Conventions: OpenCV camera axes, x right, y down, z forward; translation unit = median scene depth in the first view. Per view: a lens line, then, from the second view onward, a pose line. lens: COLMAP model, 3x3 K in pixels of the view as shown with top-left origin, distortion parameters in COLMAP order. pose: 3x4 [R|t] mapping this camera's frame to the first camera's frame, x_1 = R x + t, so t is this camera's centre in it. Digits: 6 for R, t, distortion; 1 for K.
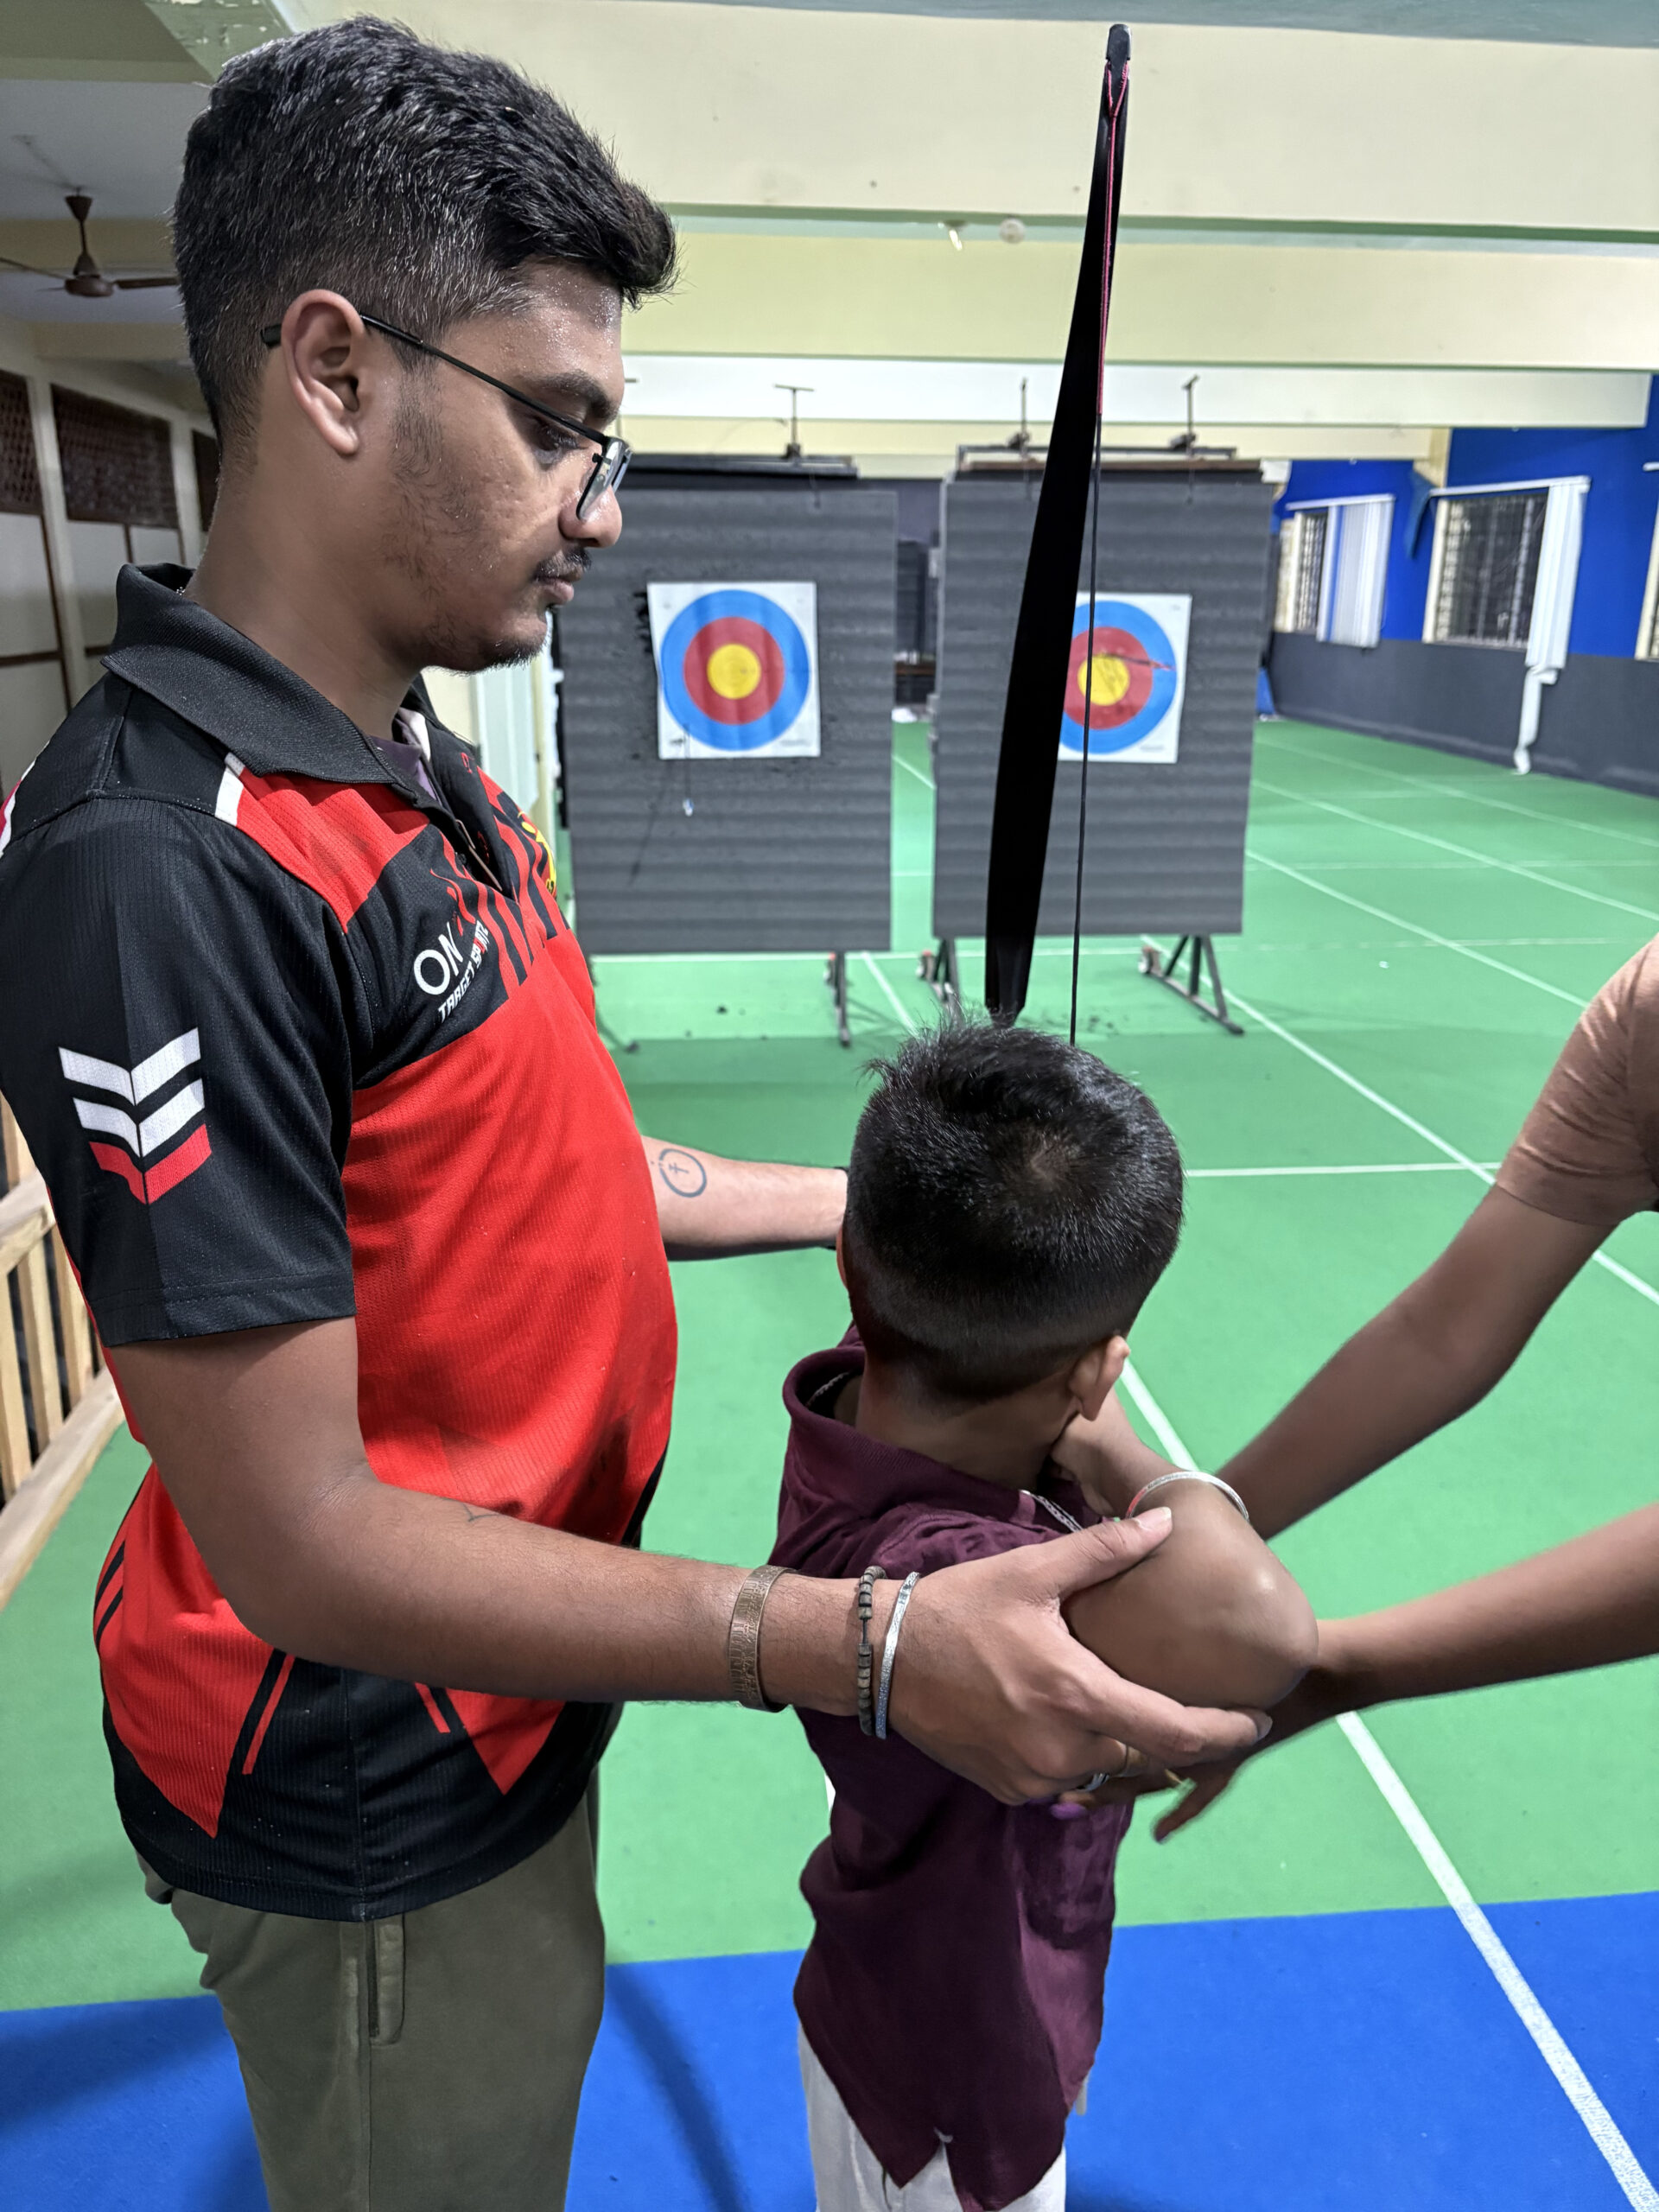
lens RADIAL K [[1728.9, 0, 864.8], [0, 1728.9, 1108.7], [0, 0, 1]] dist [0.022394, 0.000985]
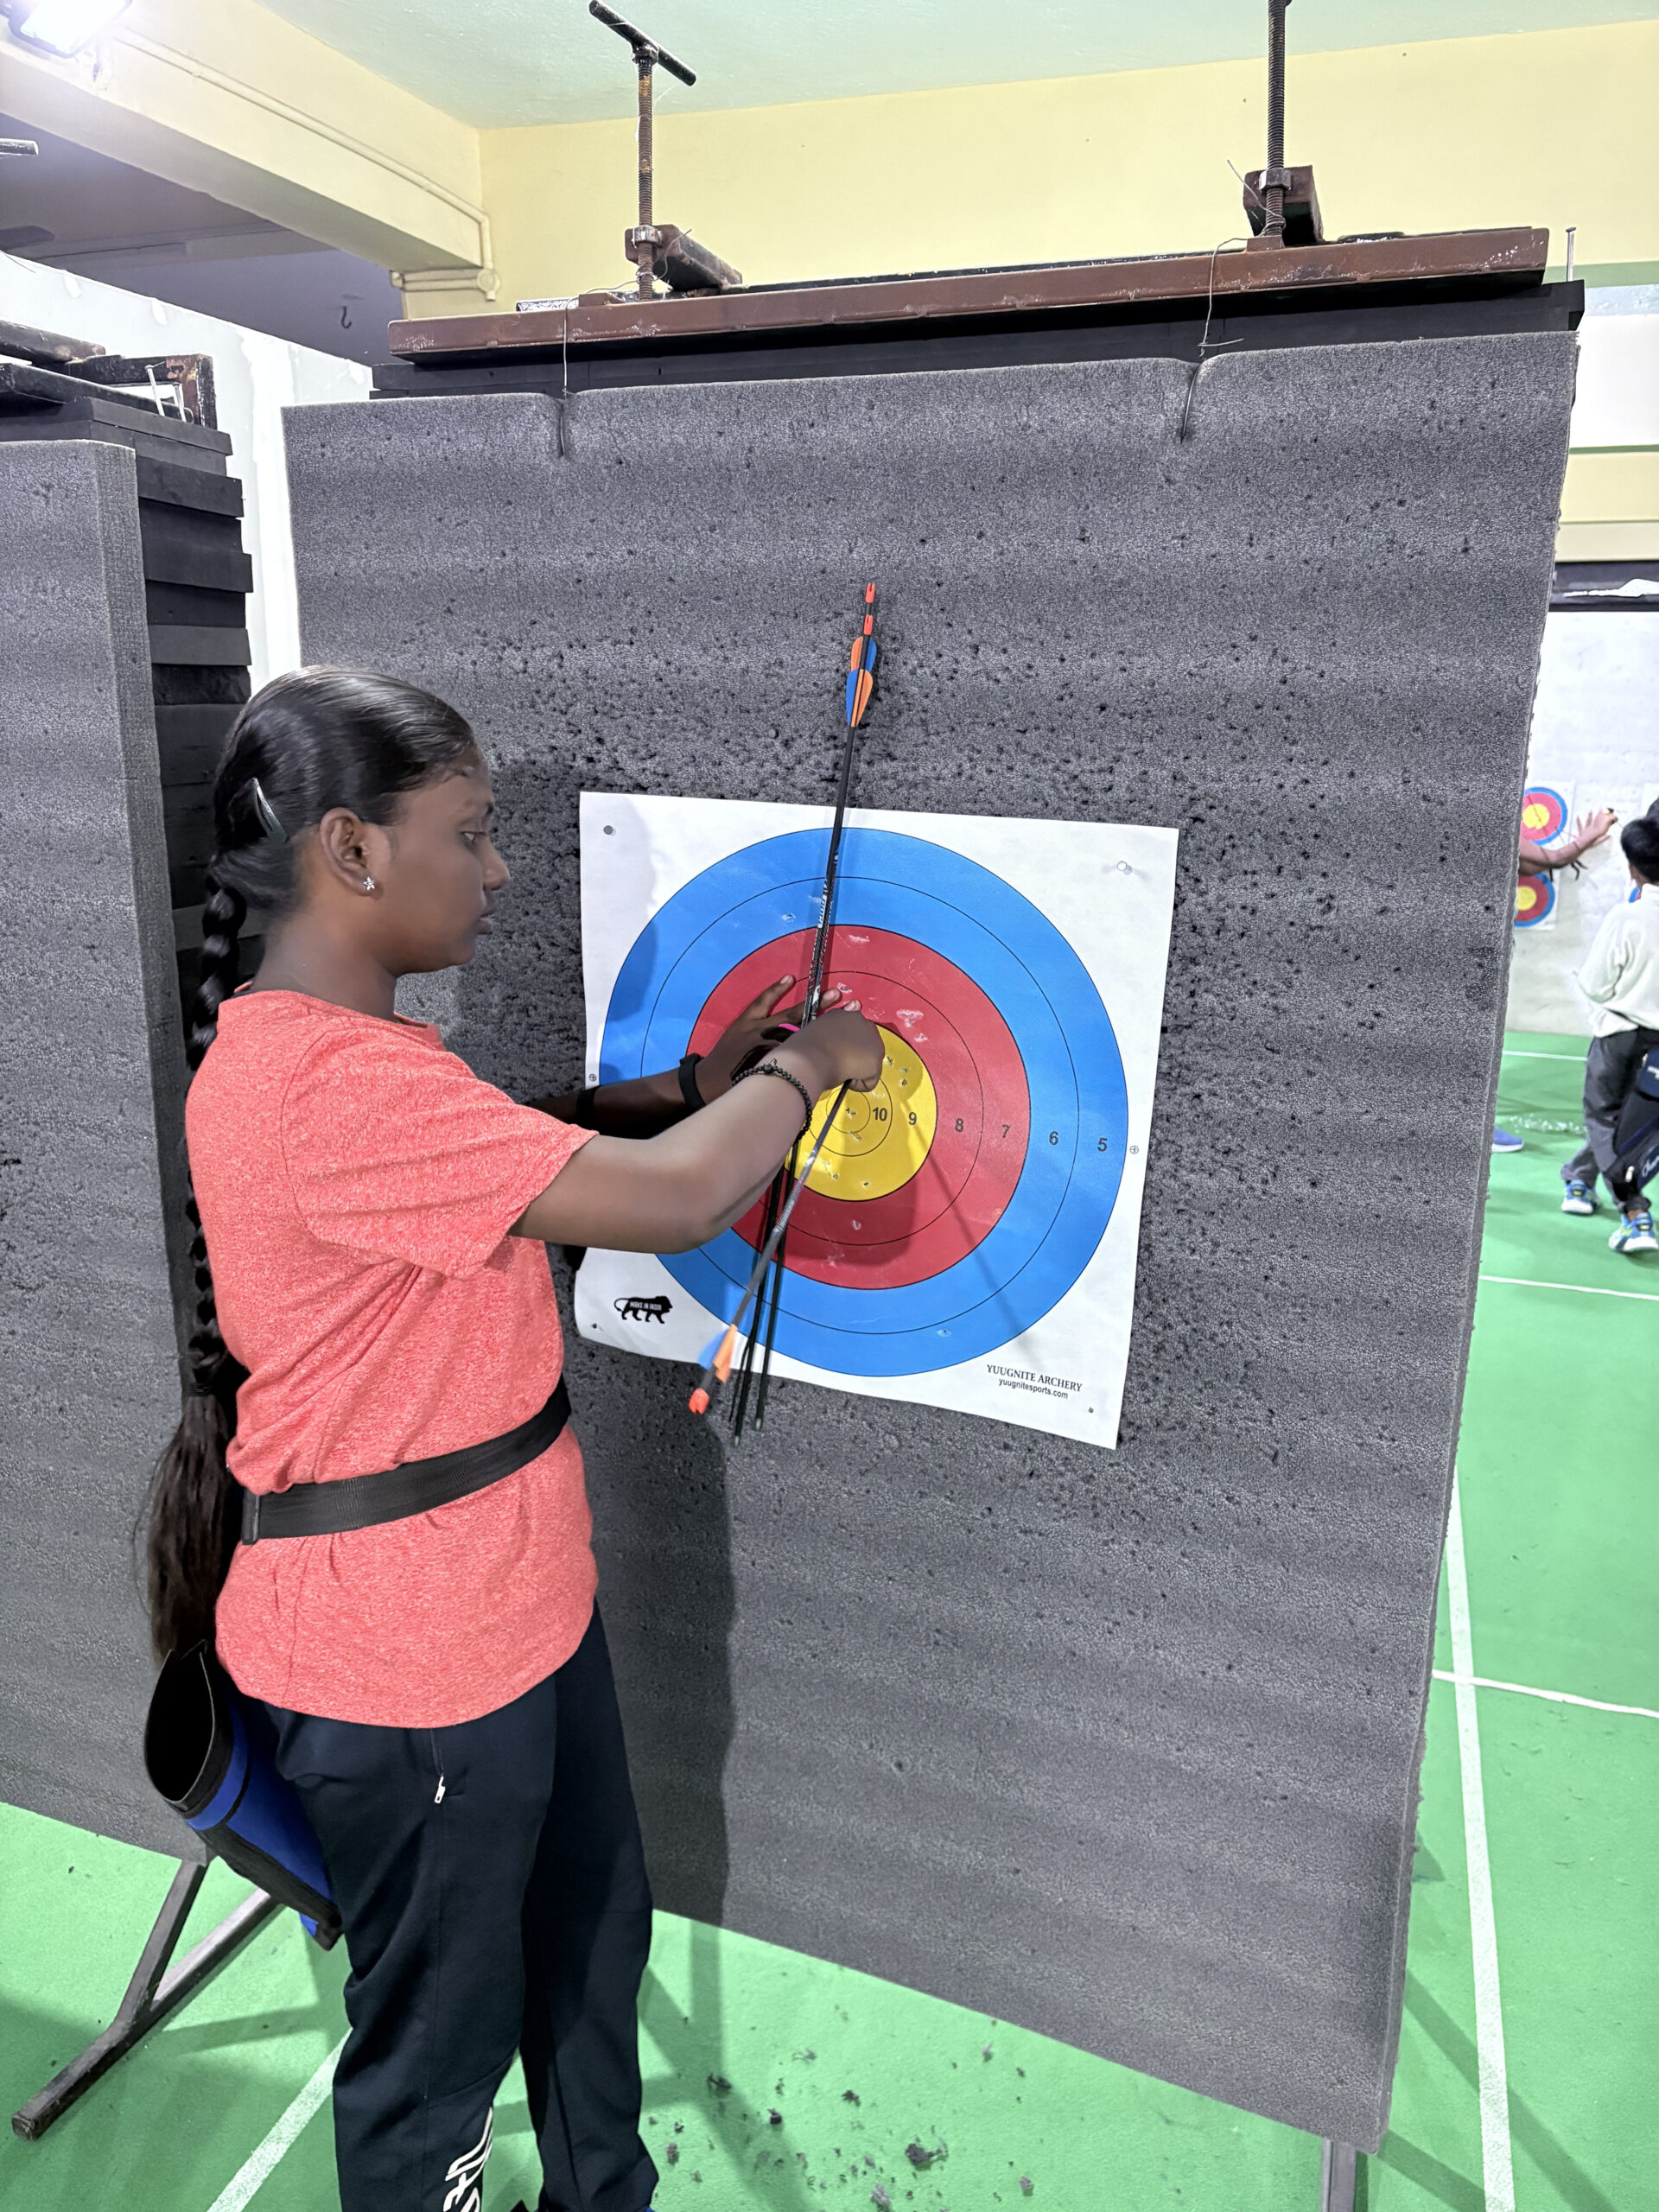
lens RADIAL K [[1693.8, 0, 795.5], [0, 1693.8, 1118.3], [0, 0, 1]] dist [0.060594, -0.072433]
pose [[0.896939, 0.111539, -0.427855, 0.244605], [-0.133609, 0.990794, -0.021799, -0.241296], [0.421485, 0.076718, 0.903585, 0.761666]]
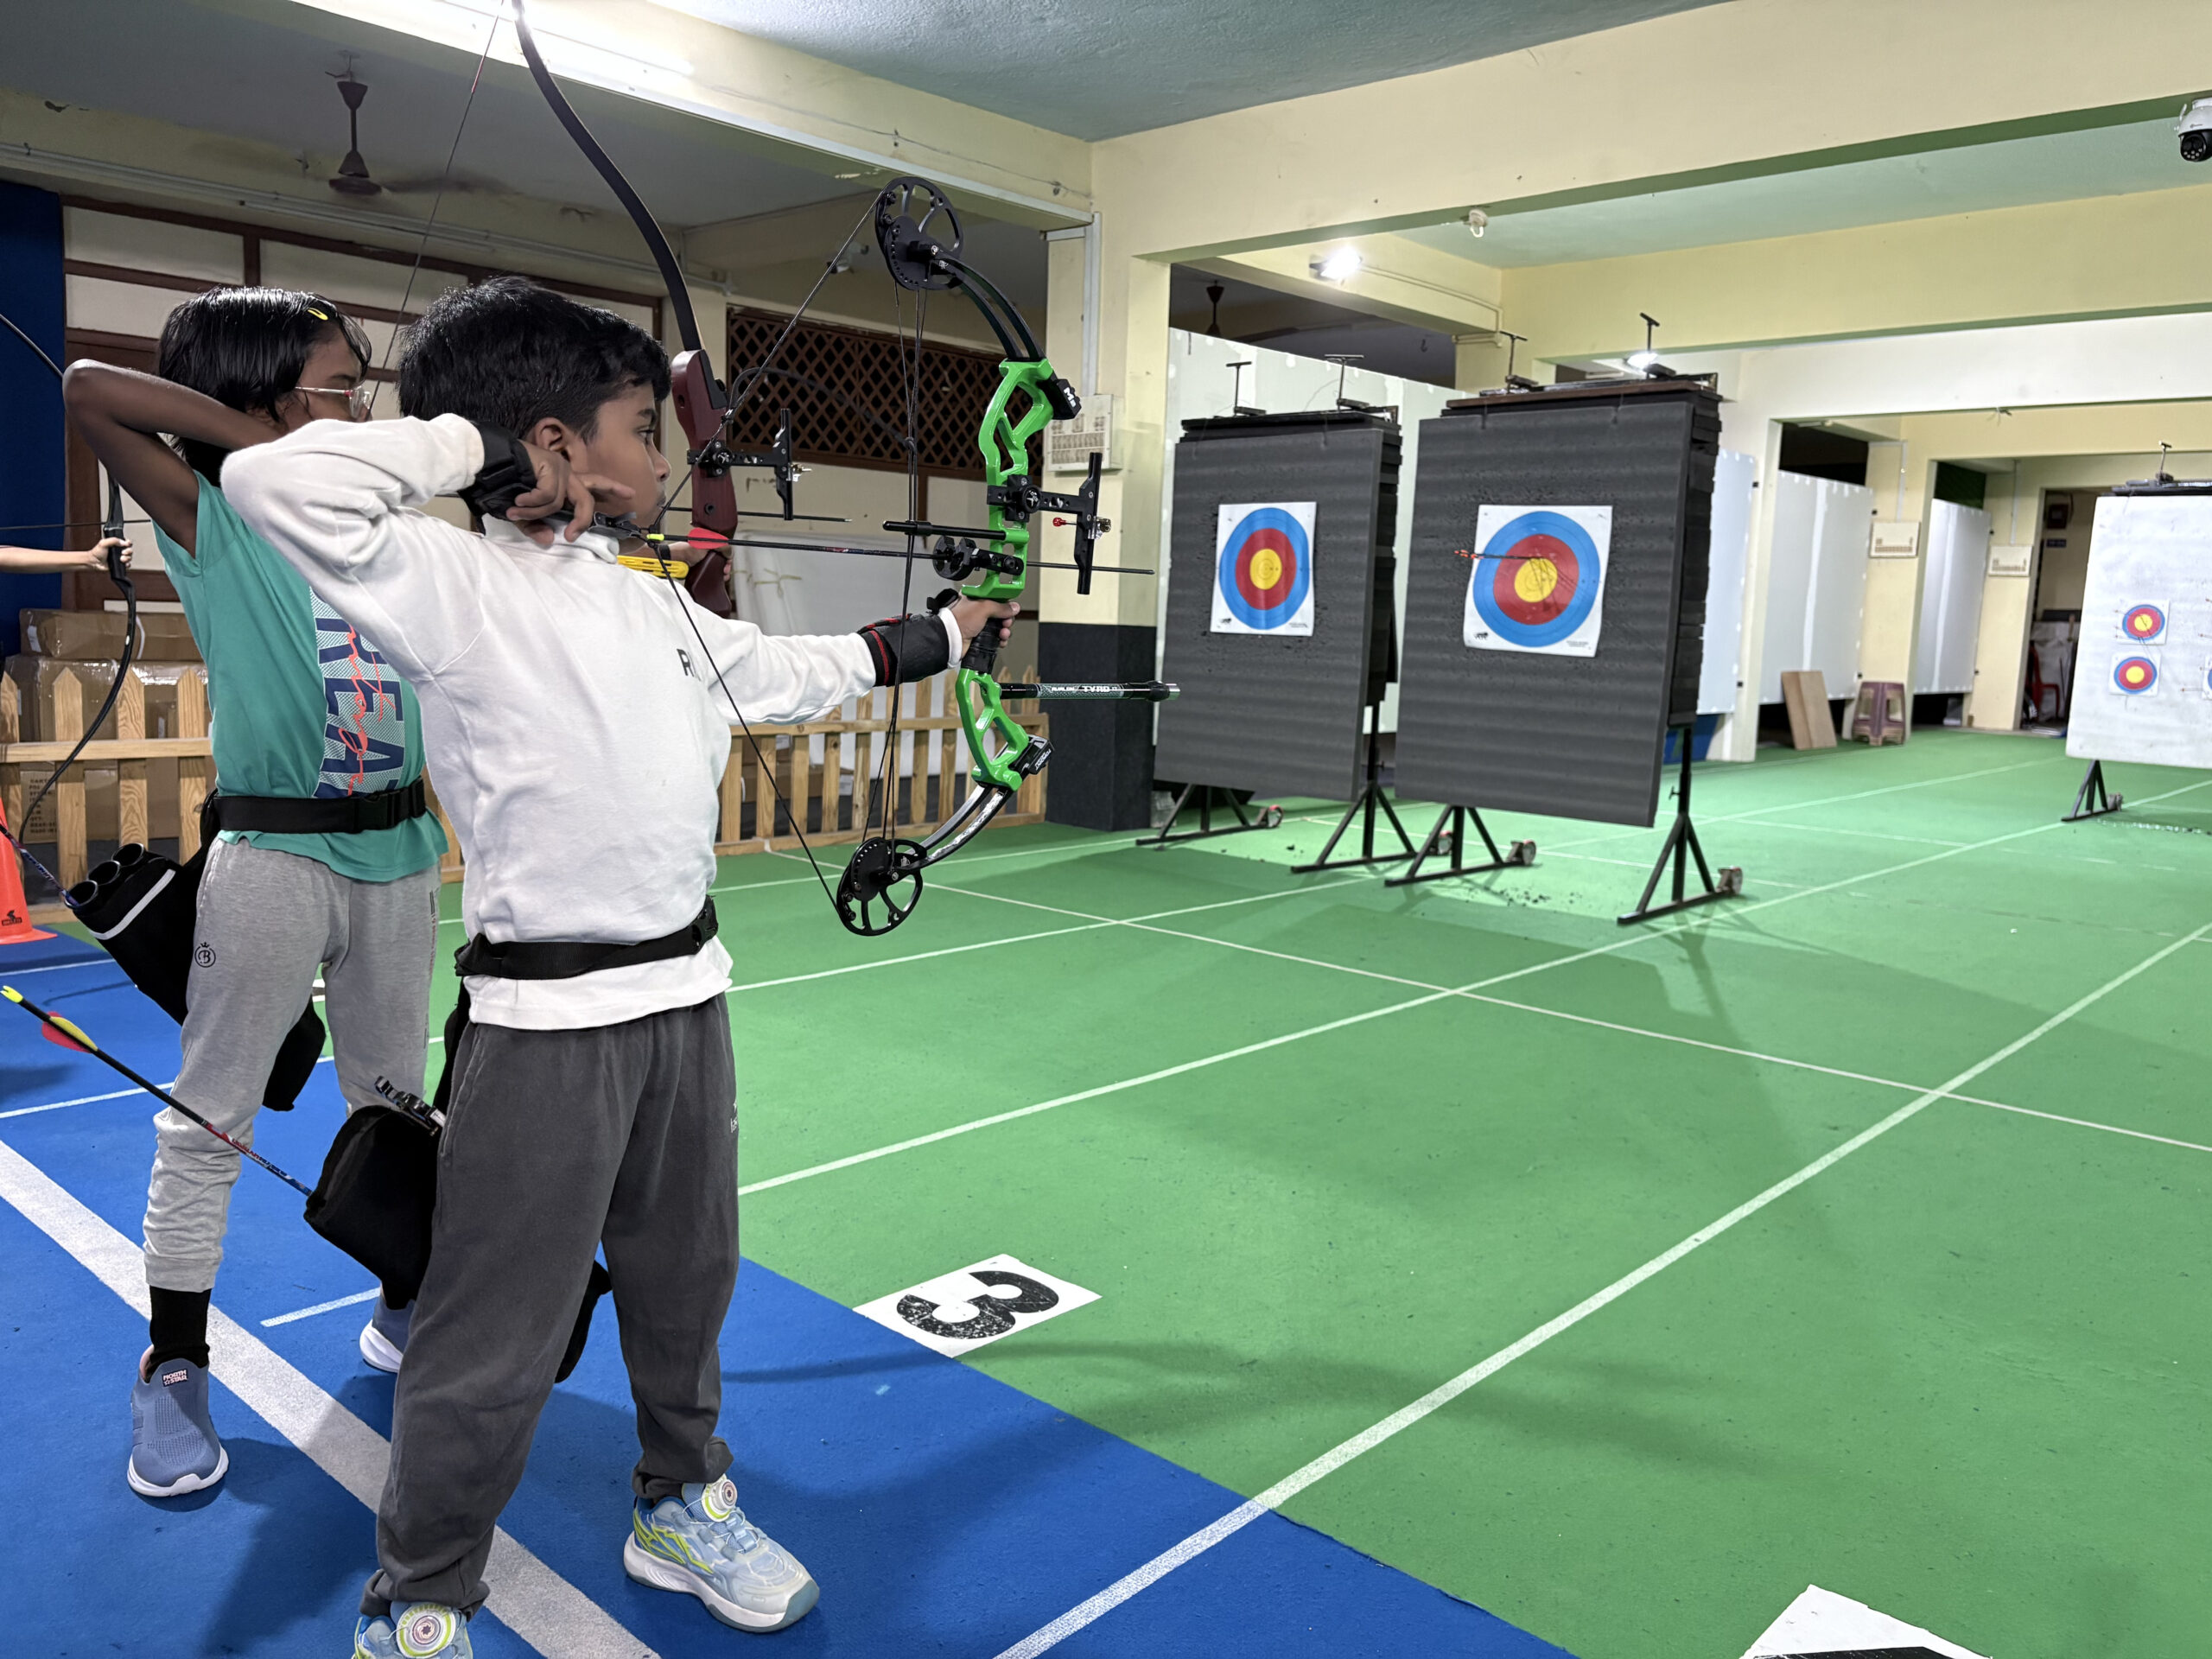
lens RADIAL K [[1693.8, 0, 1106.0], [0, 1693.8, 829.5], [0, 0, 1]] dist [0.060594, -0.072433]
pose [[0.649947, 0.114618, -0.751286, 0.799100], [-0.250096, 0.965758, -0.069023, 0.050870], [0.717649, 0.232756, 0.656357, 0.123695]]
